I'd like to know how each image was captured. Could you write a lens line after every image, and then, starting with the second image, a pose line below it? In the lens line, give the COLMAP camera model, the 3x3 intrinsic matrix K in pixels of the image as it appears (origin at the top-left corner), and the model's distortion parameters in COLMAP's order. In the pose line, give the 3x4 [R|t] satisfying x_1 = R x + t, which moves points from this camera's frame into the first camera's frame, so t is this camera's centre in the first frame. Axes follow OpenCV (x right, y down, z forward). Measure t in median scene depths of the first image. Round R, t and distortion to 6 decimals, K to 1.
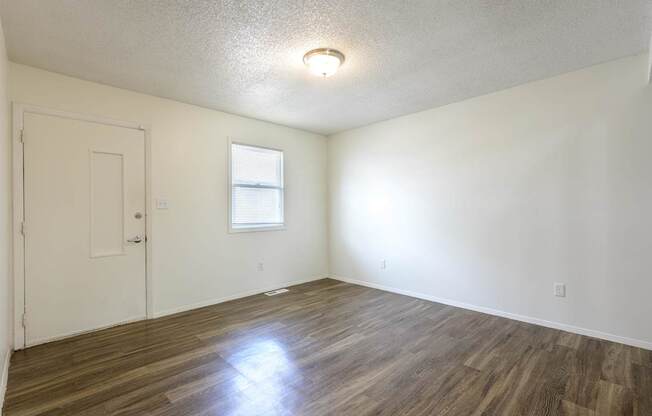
lens RADIAL K [[317.0, 0, 326.0], [0, 317.0, 208.0], [0, 0, 1]] dist [0.001658, 0.000381]
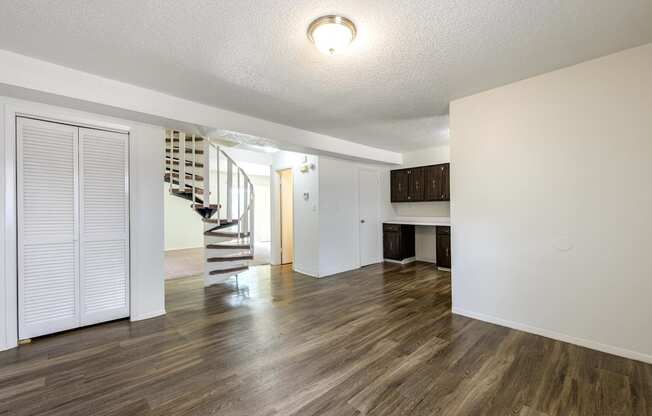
lens RADIAL K [[279.6, 0, 326.0], [0, 279.6, 208.0], [0, 0, 1]] dist [0.017041, 0.000081]
pose [[-0.999716, 0.016722, 0.017007, 0.000896], [0.016439, 0.999726, -0.016662, 0.006943], [-0.017281, -0.016378, -0.999717, 1.735565]]
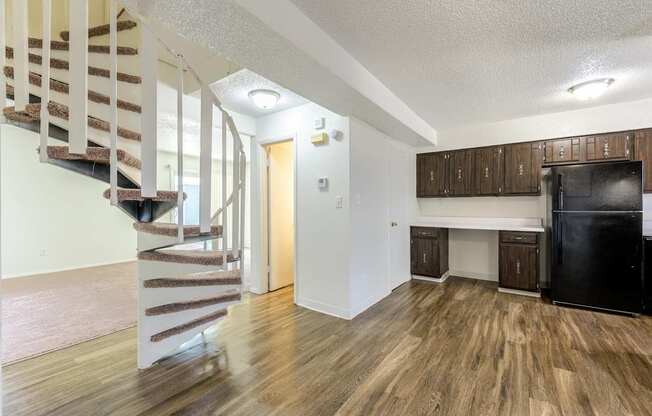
lens RADIAL K [[279.6, 0, 326.0], [0, 279.6, 208.0], [0, 0, 1]] dist [0.017041, 0.000081]
pose [[-0.981684, 0.007803, -0.190359, 0.374754], [0.008746, 0.999953, -0.004116, -0.002974], [0.190318, -0.005705, -0.981706, 0.980822]]
